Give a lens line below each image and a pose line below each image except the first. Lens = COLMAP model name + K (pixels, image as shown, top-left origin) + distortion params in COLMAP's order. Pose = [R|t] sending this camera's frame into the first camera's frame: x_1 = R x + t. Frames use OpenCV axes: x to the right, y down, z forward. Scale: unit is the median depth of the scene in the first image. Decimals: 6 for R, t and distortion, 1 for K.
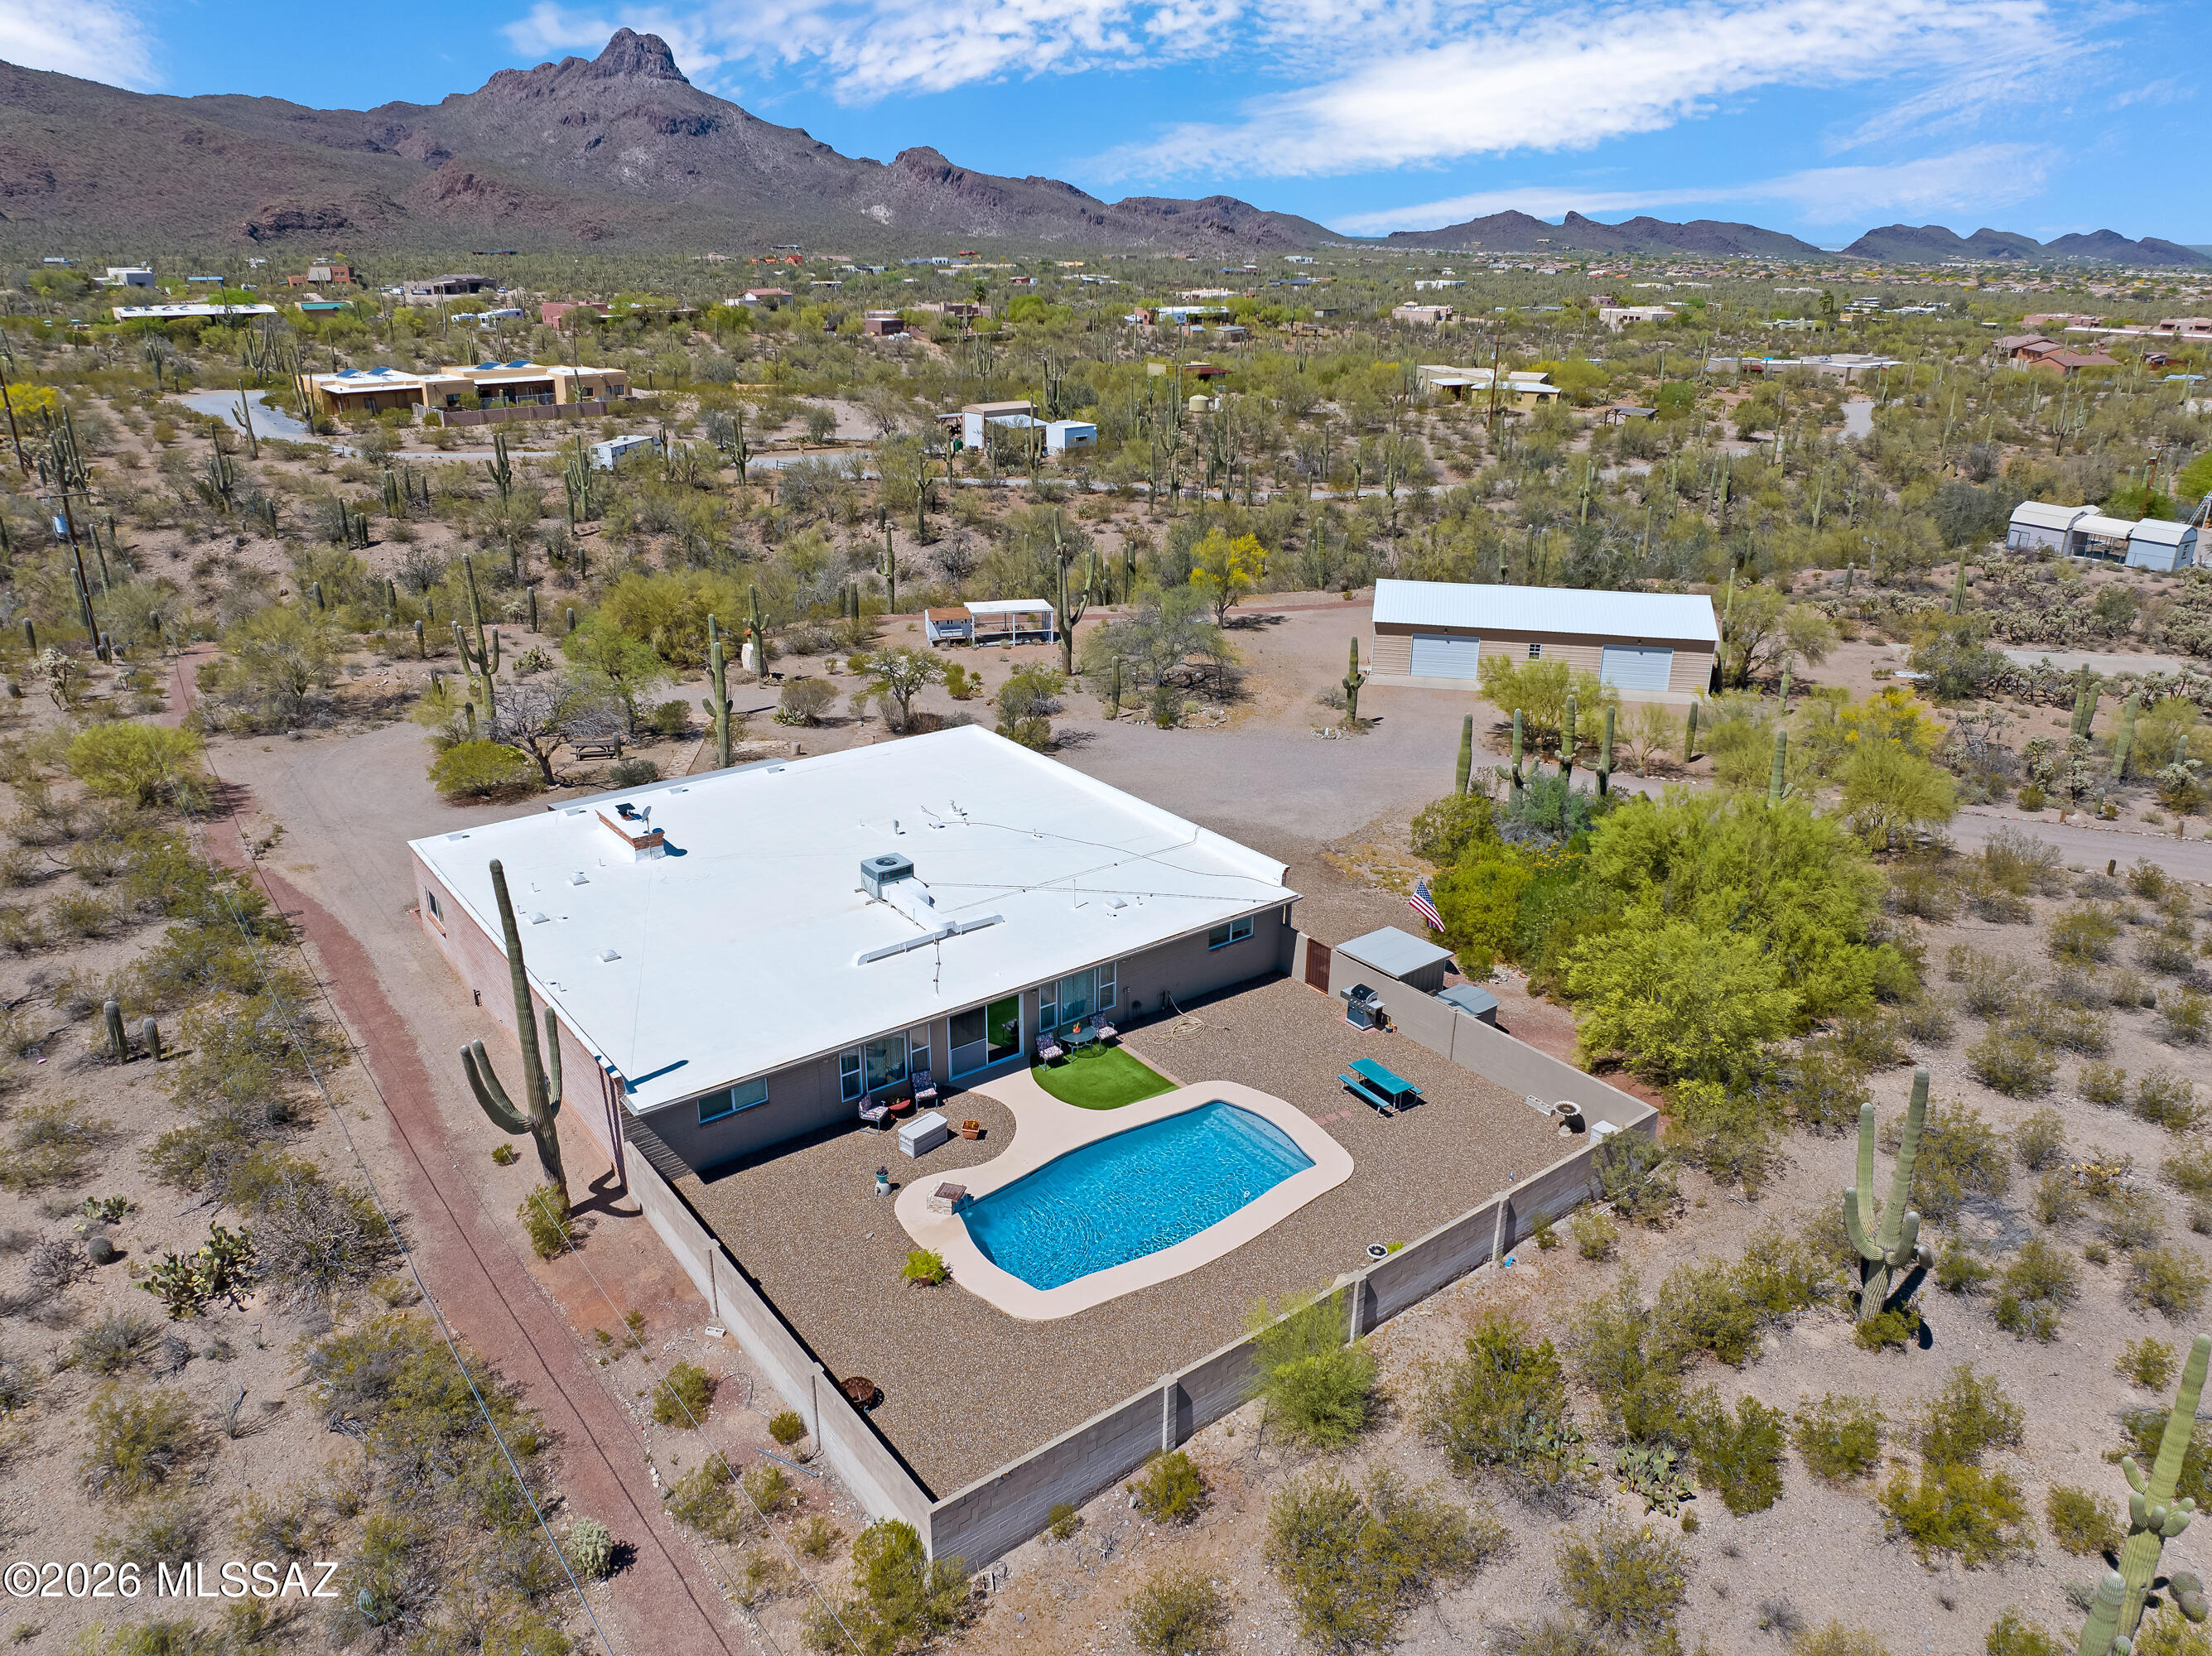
lens RADIAL K [[1562.5, 0, 1106.0], [0, 1562.5, 828.0], [0, 0, 1]] dist [-0.058934, 0.025684]
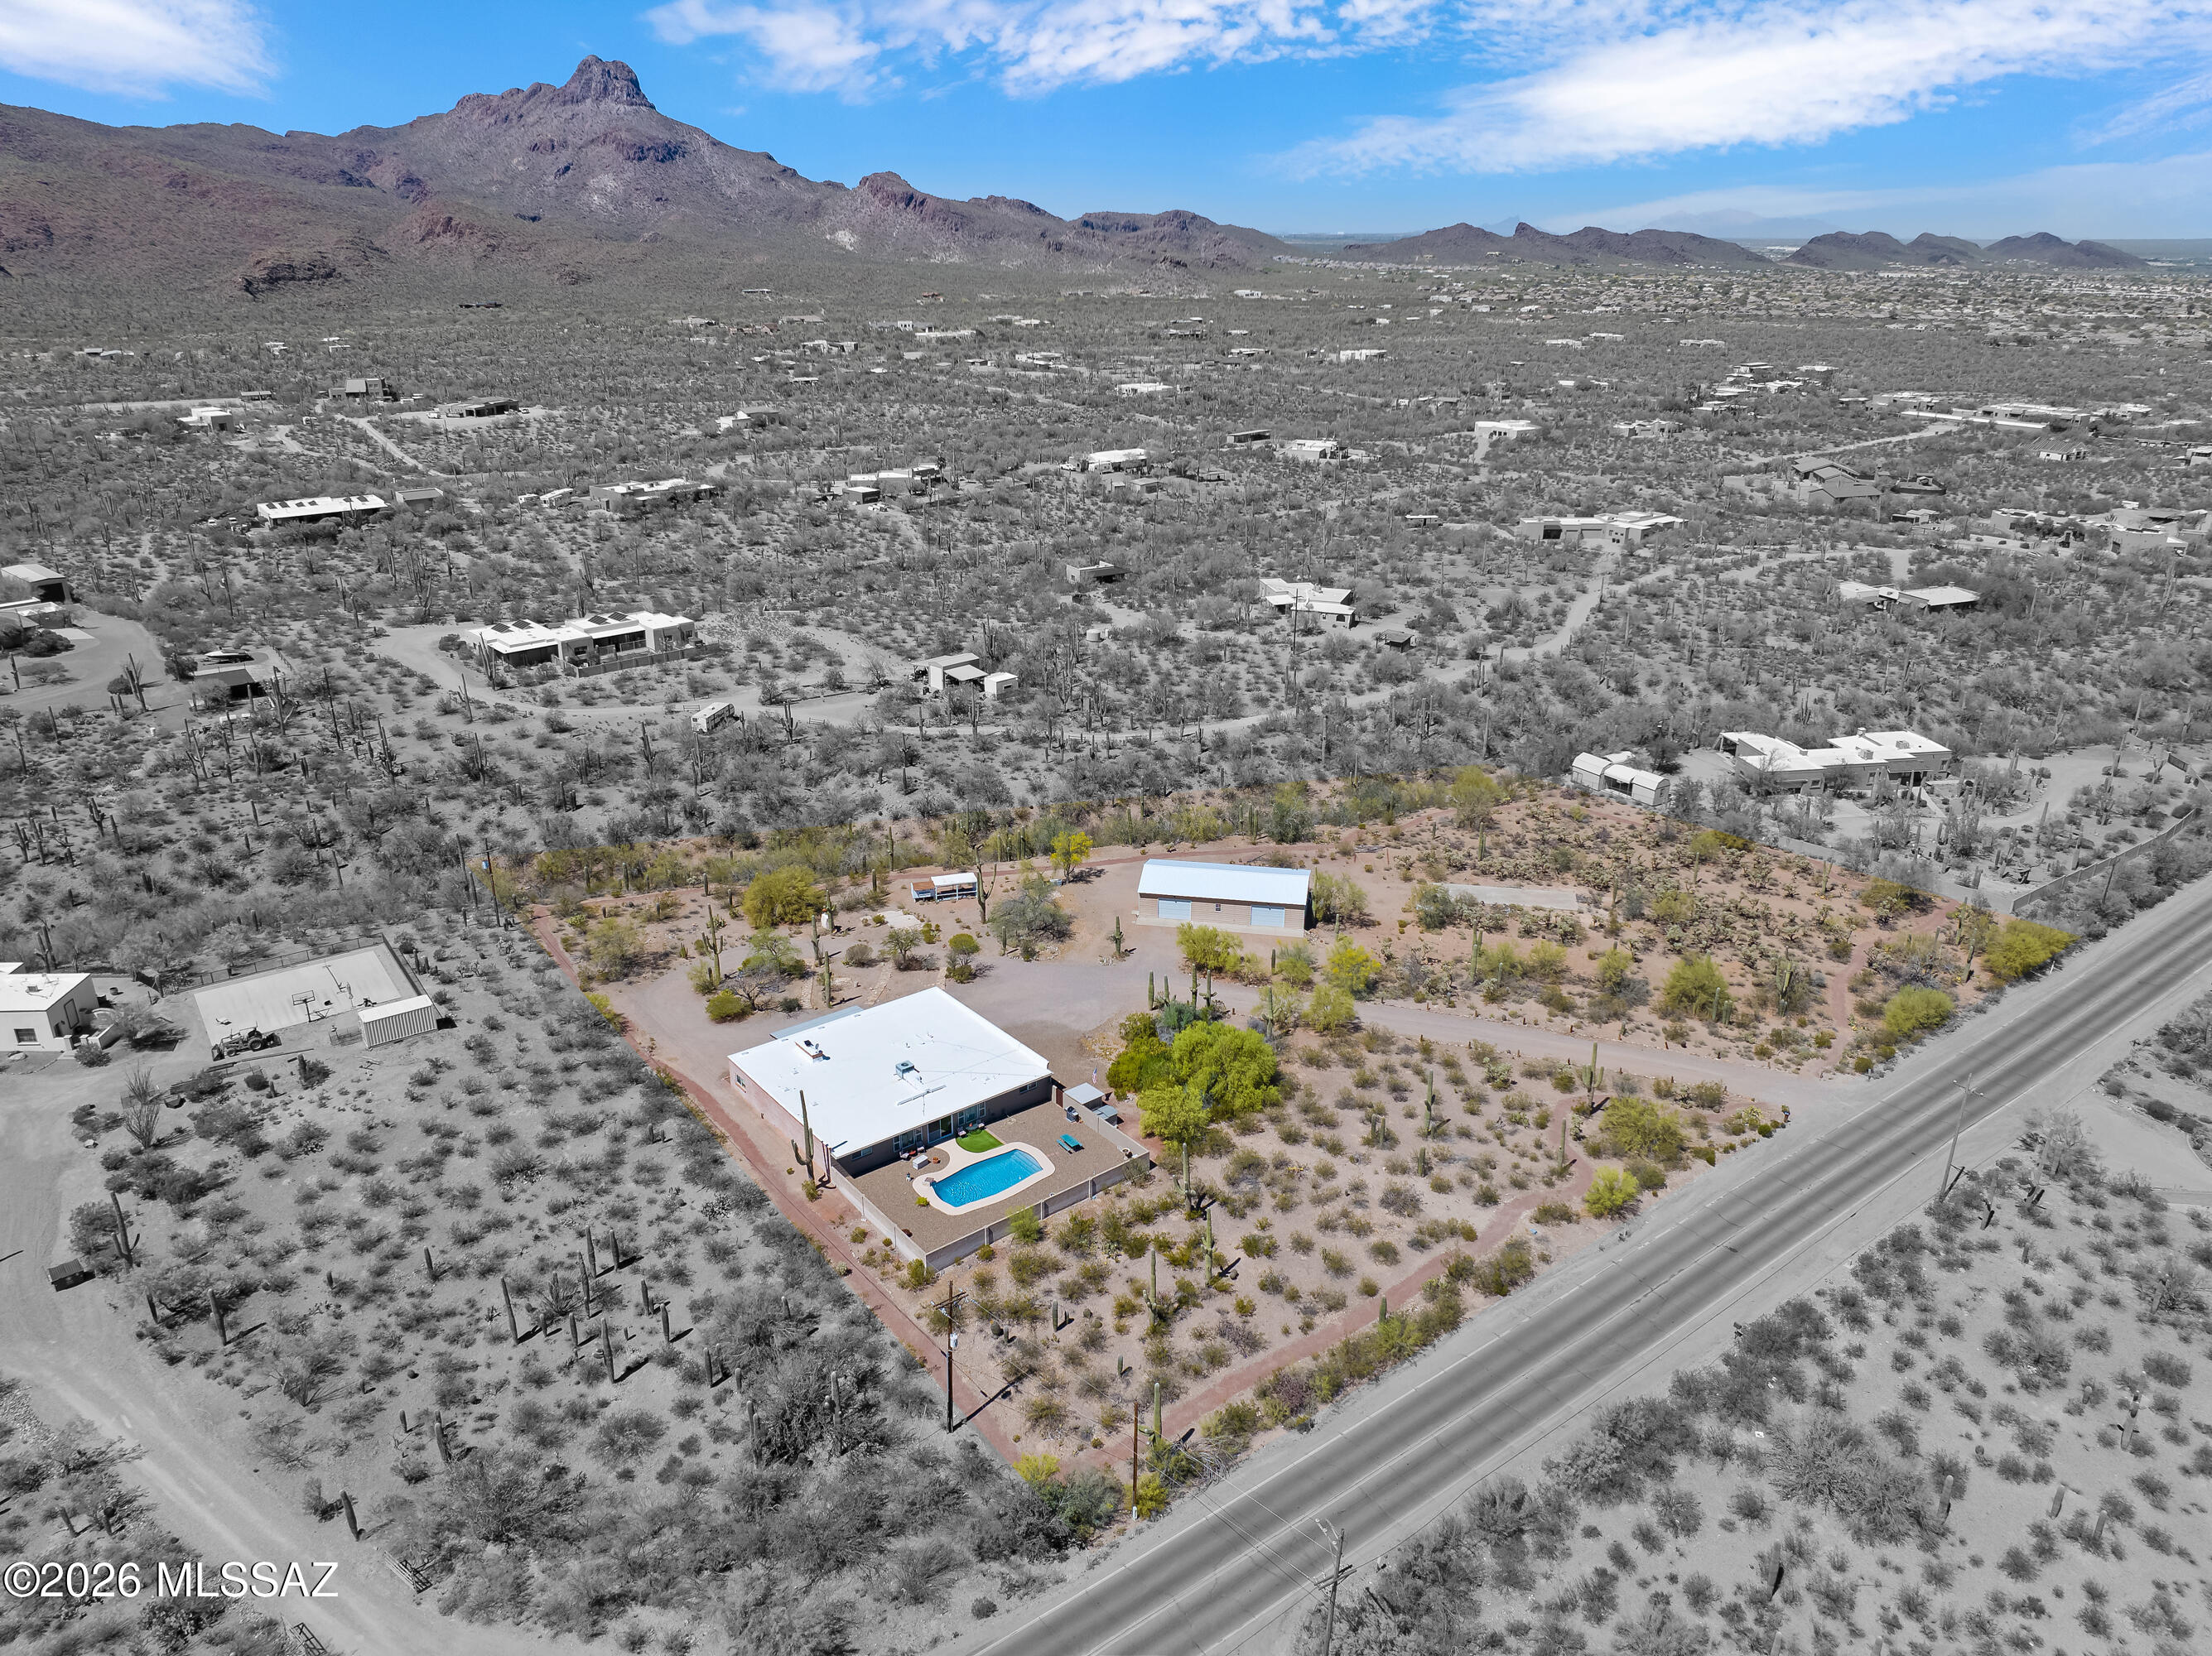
lens RADIAL K [[1562.2, 0, 1106.0], [0, 1562.2, 828.0], [0, 0, 1]] dist [-0.039638, 0.002169]
pose [[0.999751, -0.012809, 0.018292, 0.097237], [0.012749, 0.999913, 0.003403, -0.225412], [-0.018334, -0.003169, 0.999827, -1.002750]]
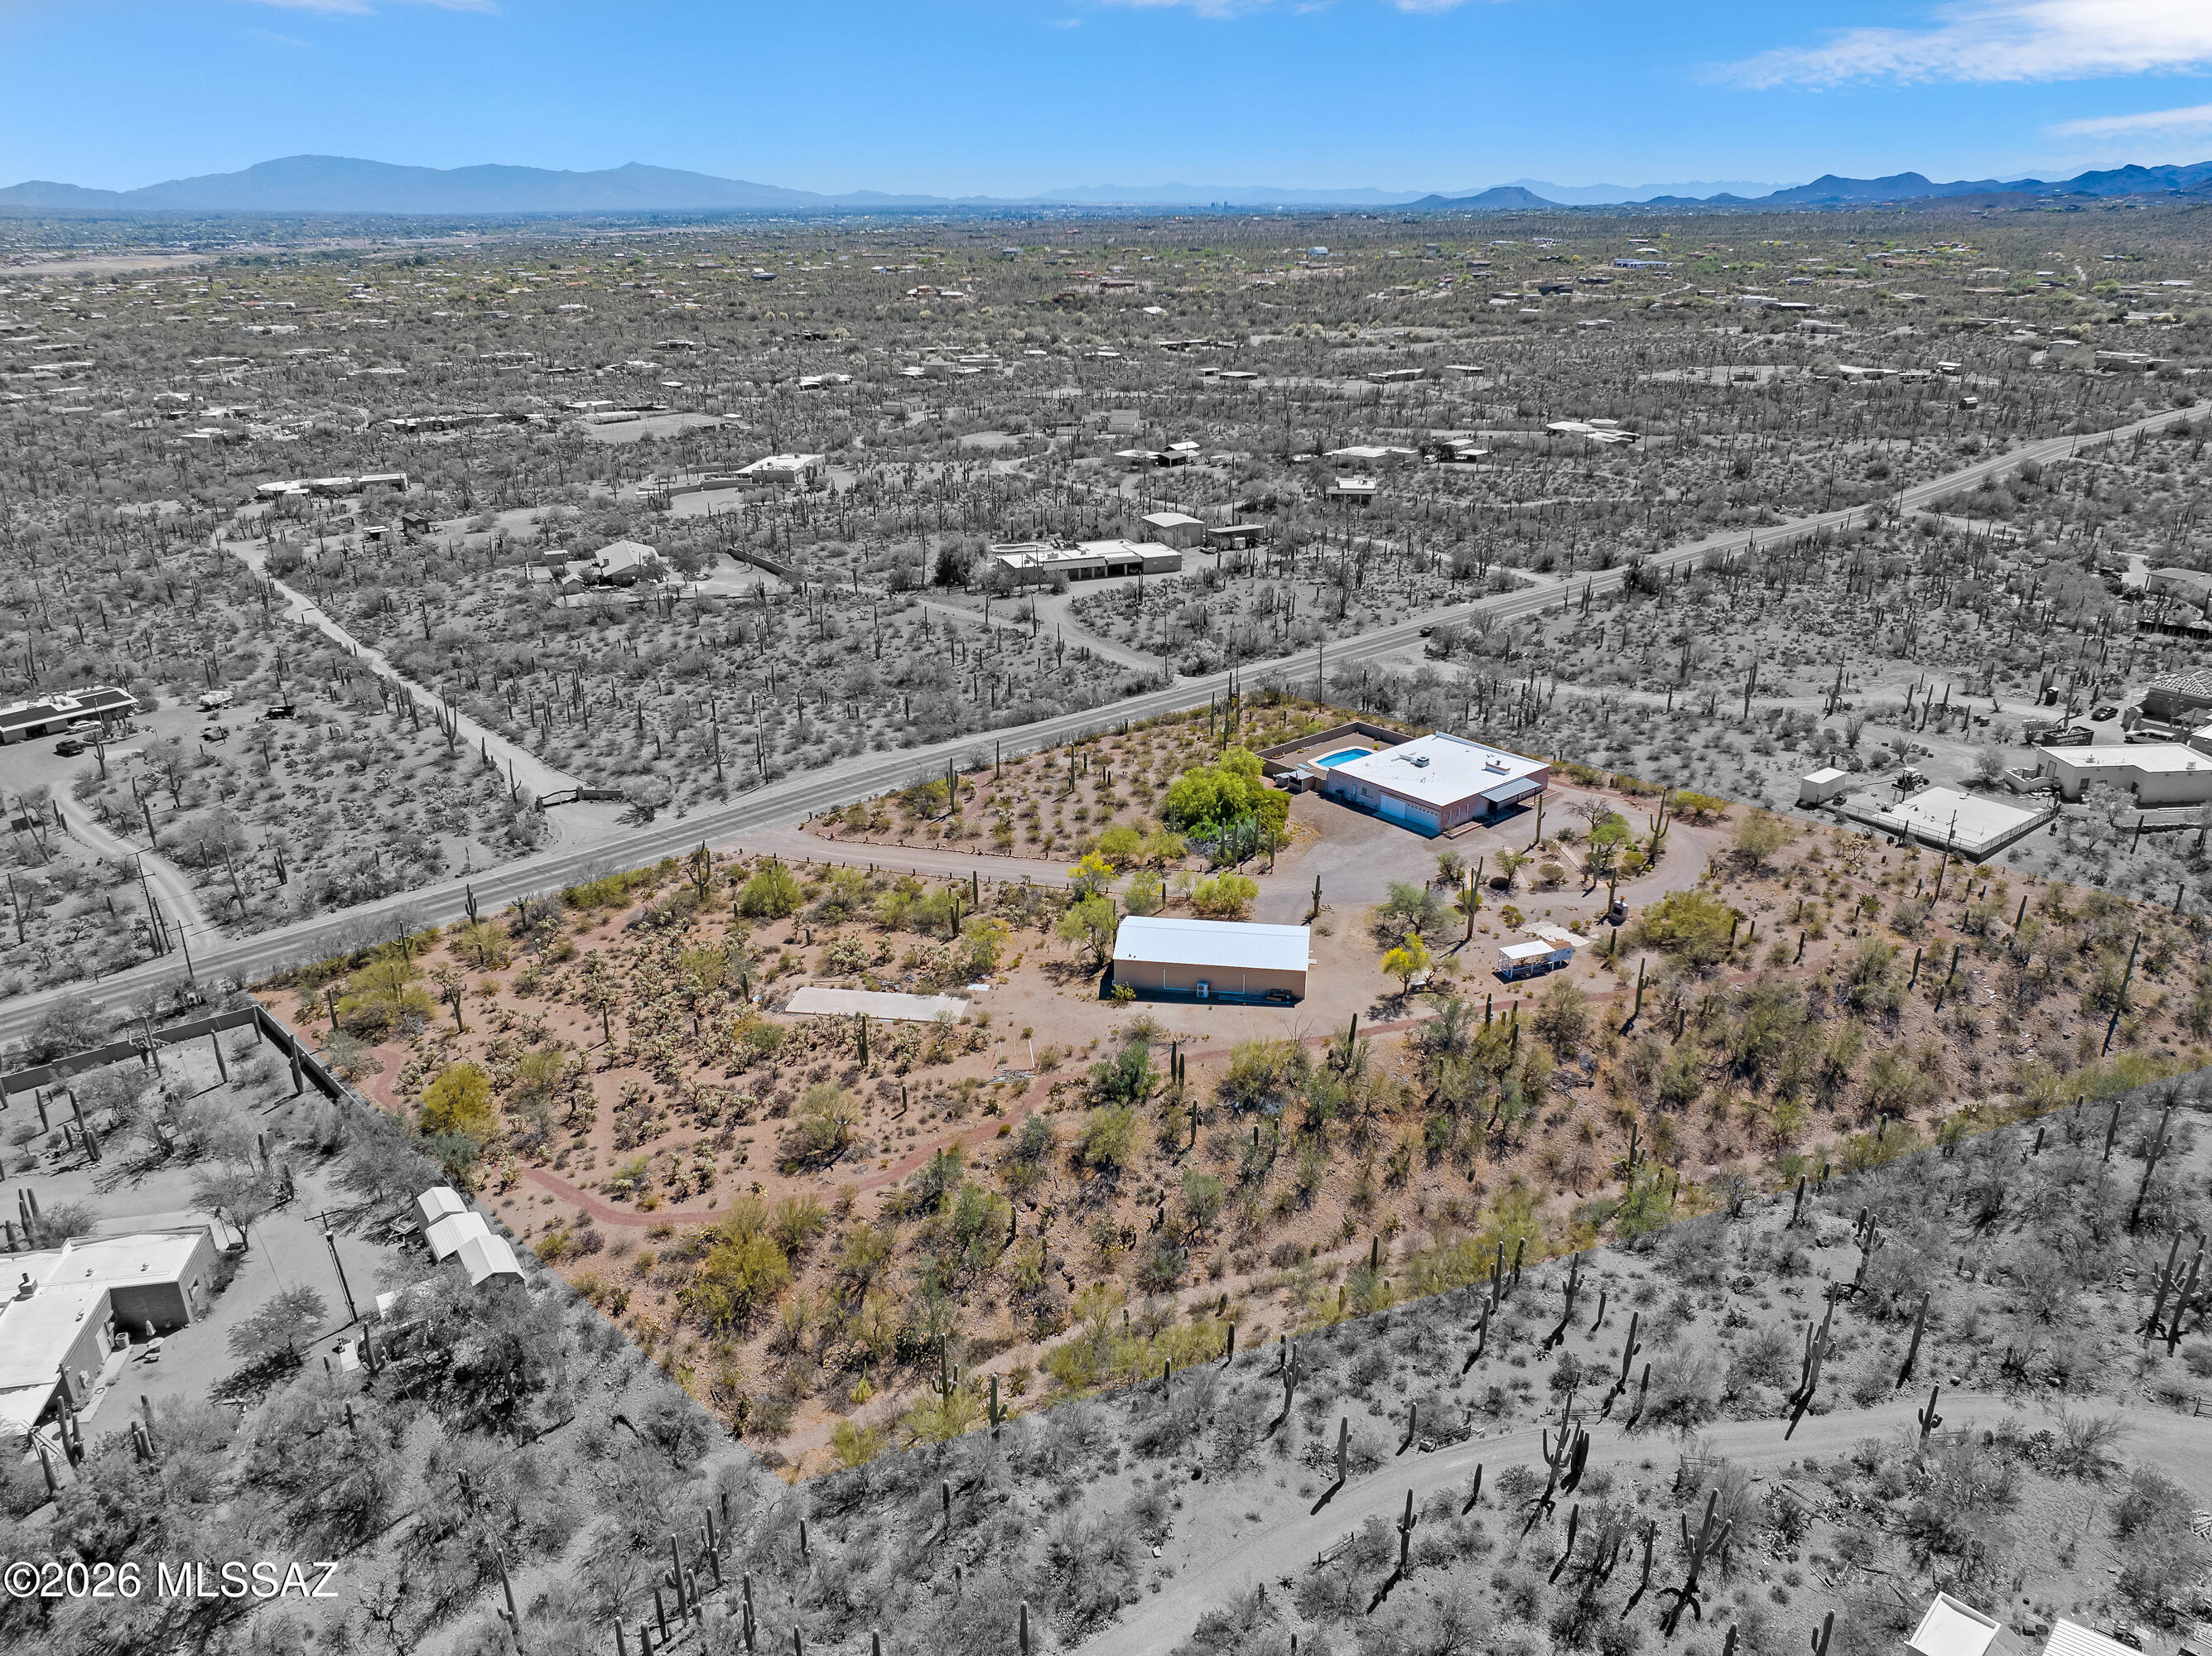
lens RADIAL K [[1562.5, 0, 1106.0], [0, 1562.5, 828.0], [0, 0, 1]] dist [-0.058934, 0.025684]
pose [[-0.998908, 0.014534, -0.044413, 0.491346], [-0.019514, 0.733847, 0.679034, -1.453246], [0.042462, 0.679159, -0.732762, 2.260808]]
